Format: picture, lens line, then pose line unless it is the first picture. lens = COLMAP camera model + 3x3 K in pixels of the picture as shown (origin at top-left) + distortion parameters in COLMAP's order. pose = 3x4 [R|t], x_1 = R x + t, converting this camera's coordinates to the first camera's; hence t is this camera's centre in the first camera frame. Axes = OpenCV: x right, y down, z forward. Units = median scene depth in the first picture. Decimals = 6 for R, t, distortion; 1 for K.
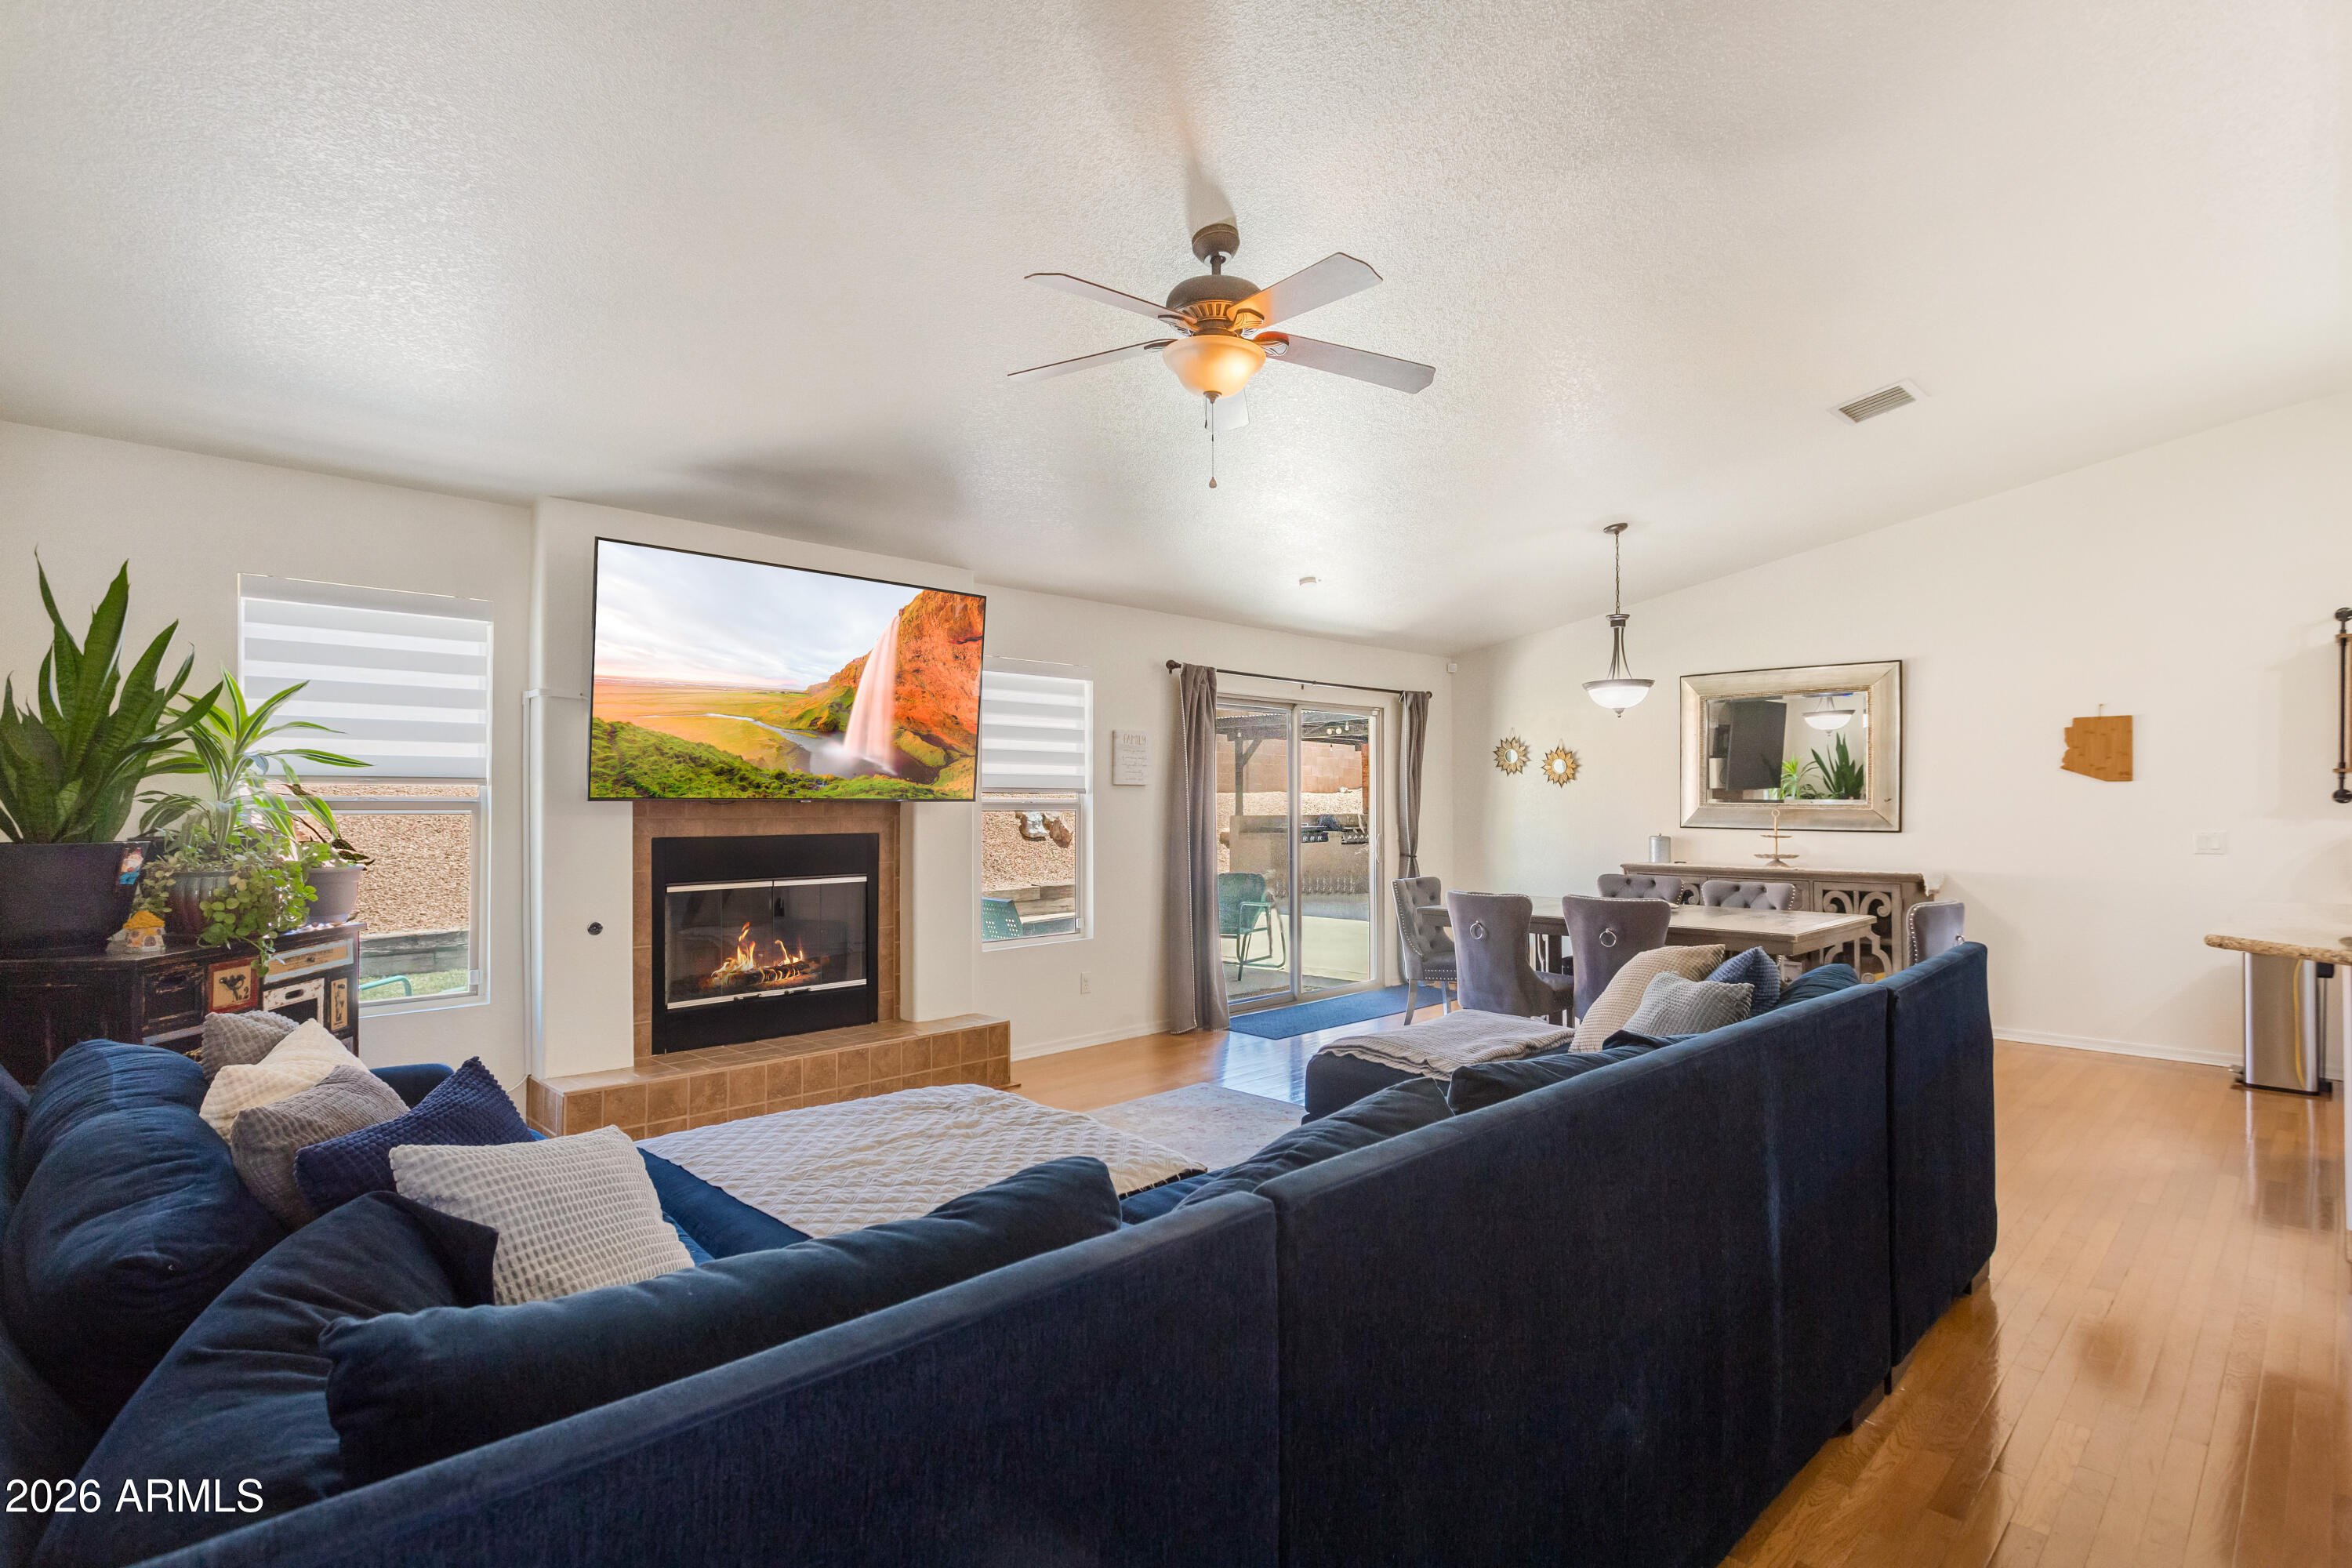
lens RADIAL K [[1133.4, 0, 1175.5], [0, 1133.4, 788.4], [0, 0, 1]] dist [0.005303, 0.002143]
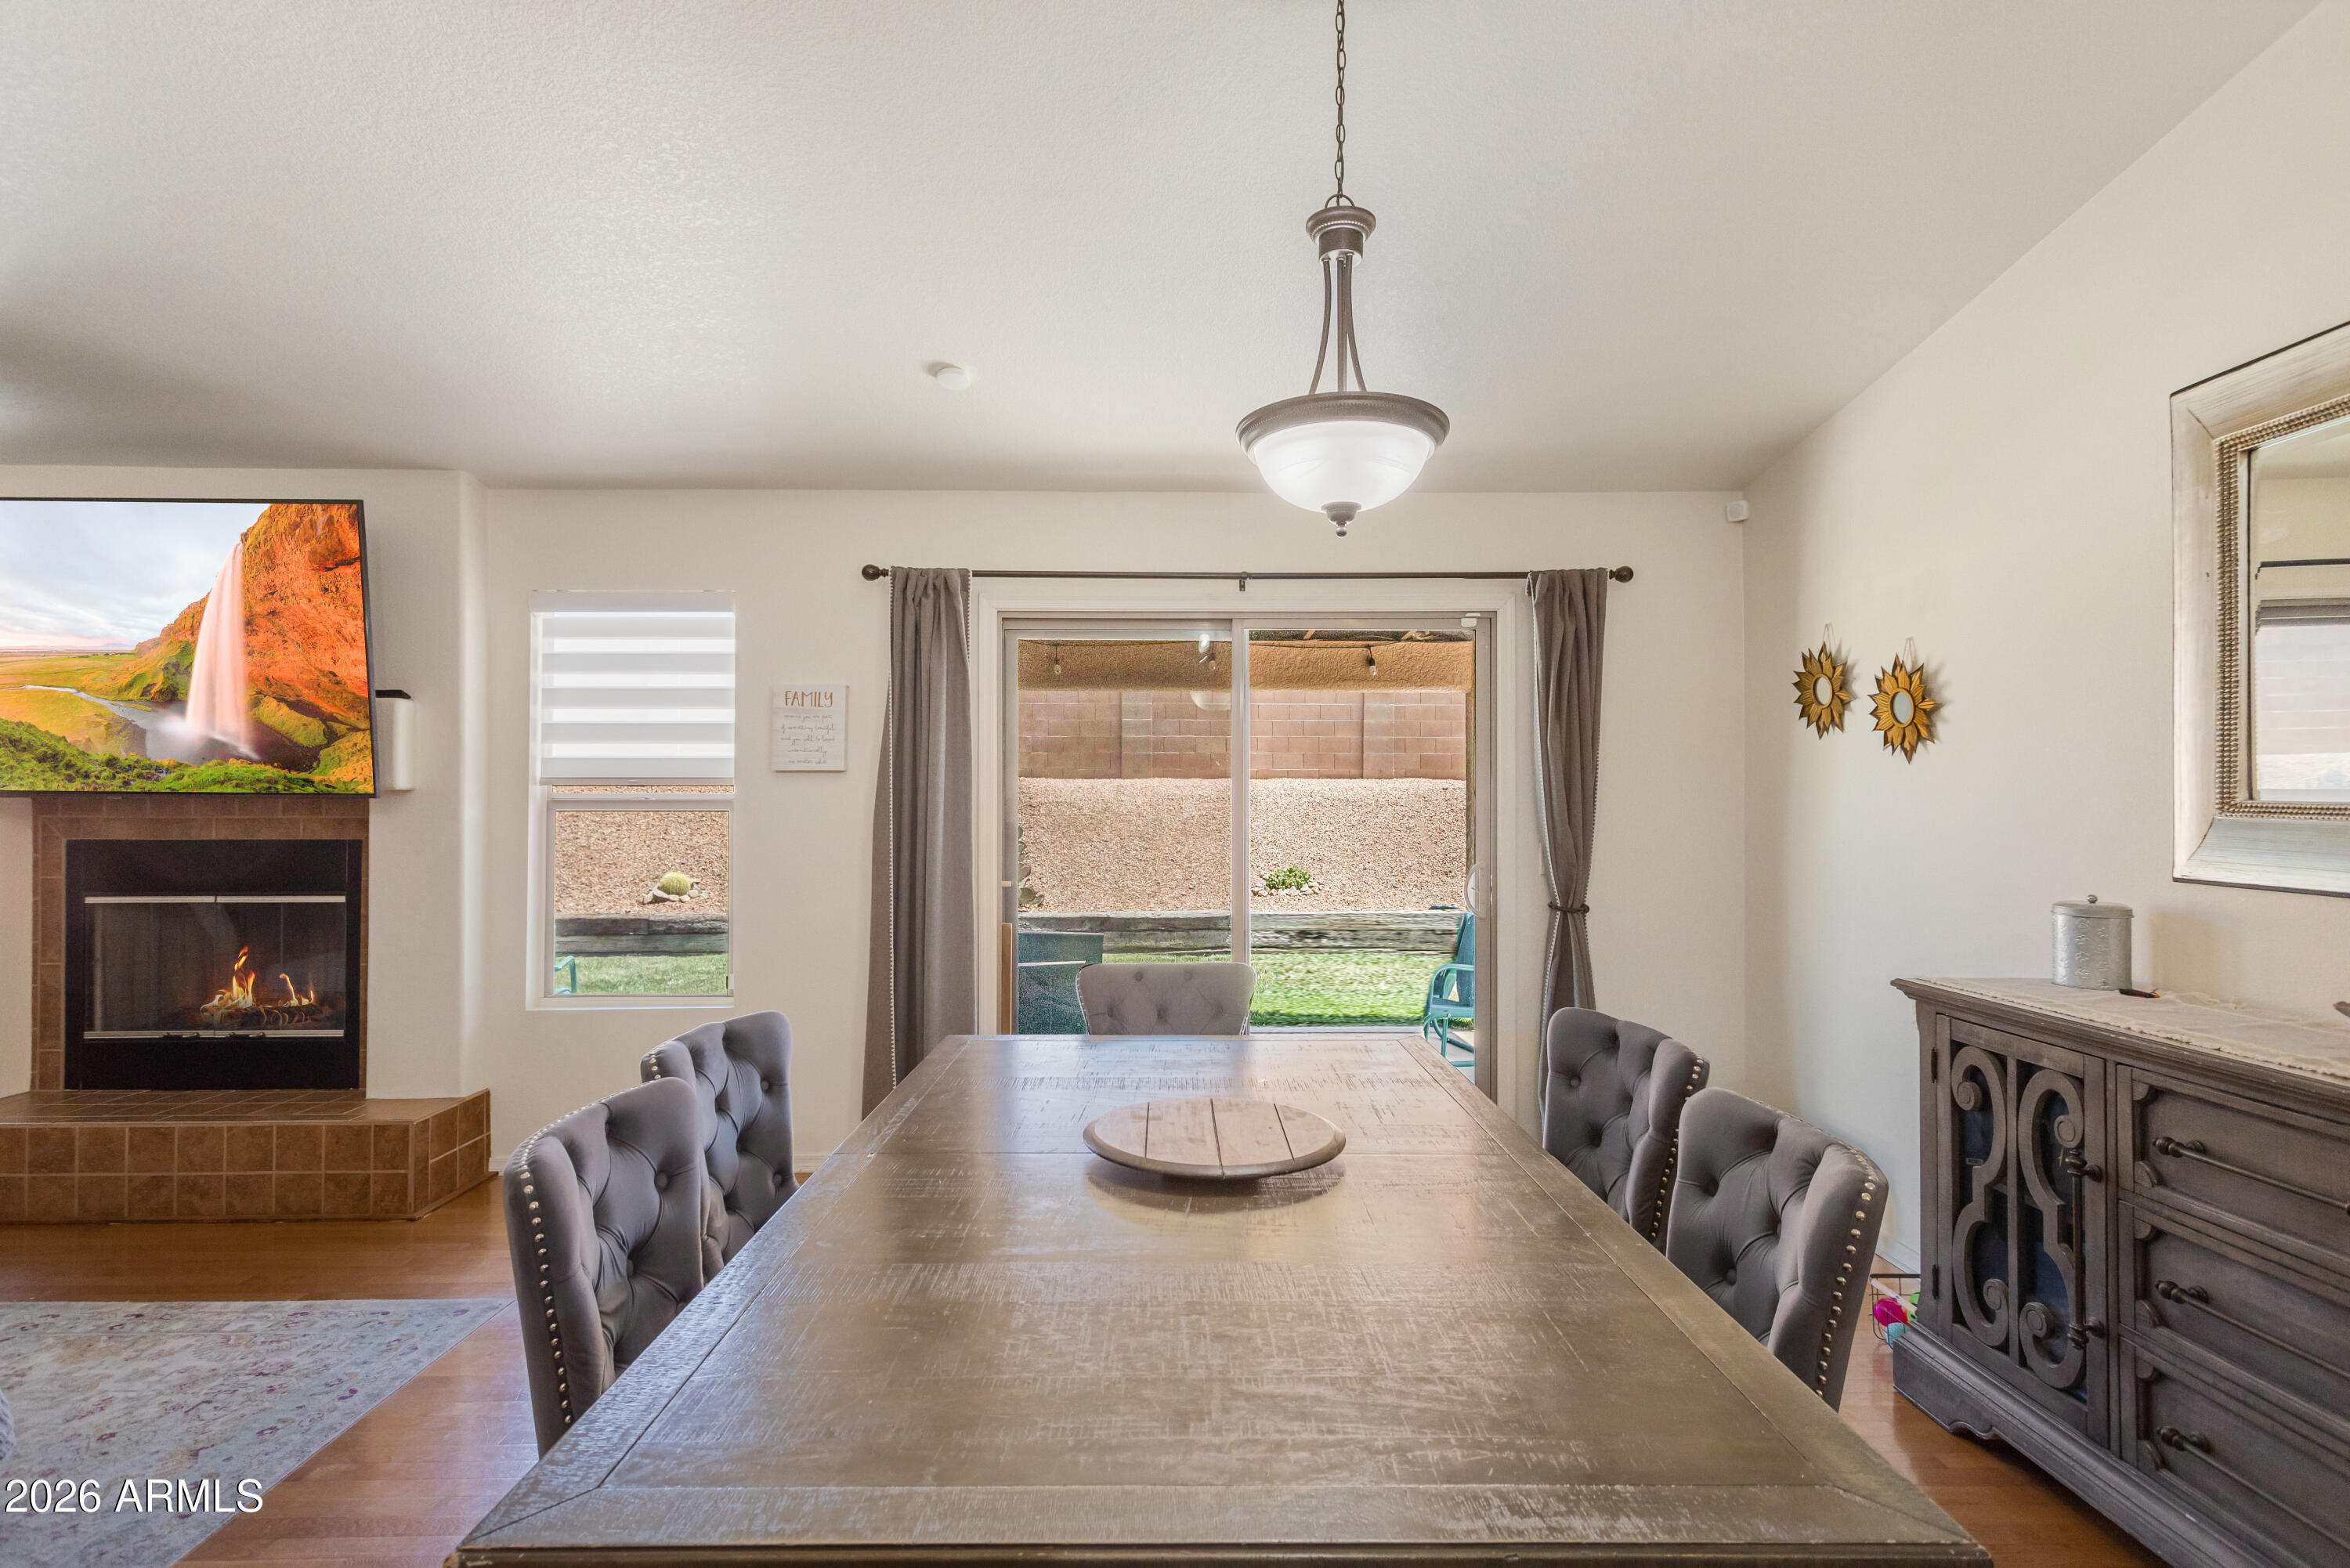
lens RADIAL K [[1167.9, 0, 1207.2], [0, 1167.9, 800.4], [0, 0, 1]] dist [0.010437, 0.000059]
pose [[0.730789, 0.005011, -0.682585, 0.717652], [0.003702, 0.999929, 0.011304, 0.008737], [0.682593, -0.010788, 0.730719, 0.865861]]
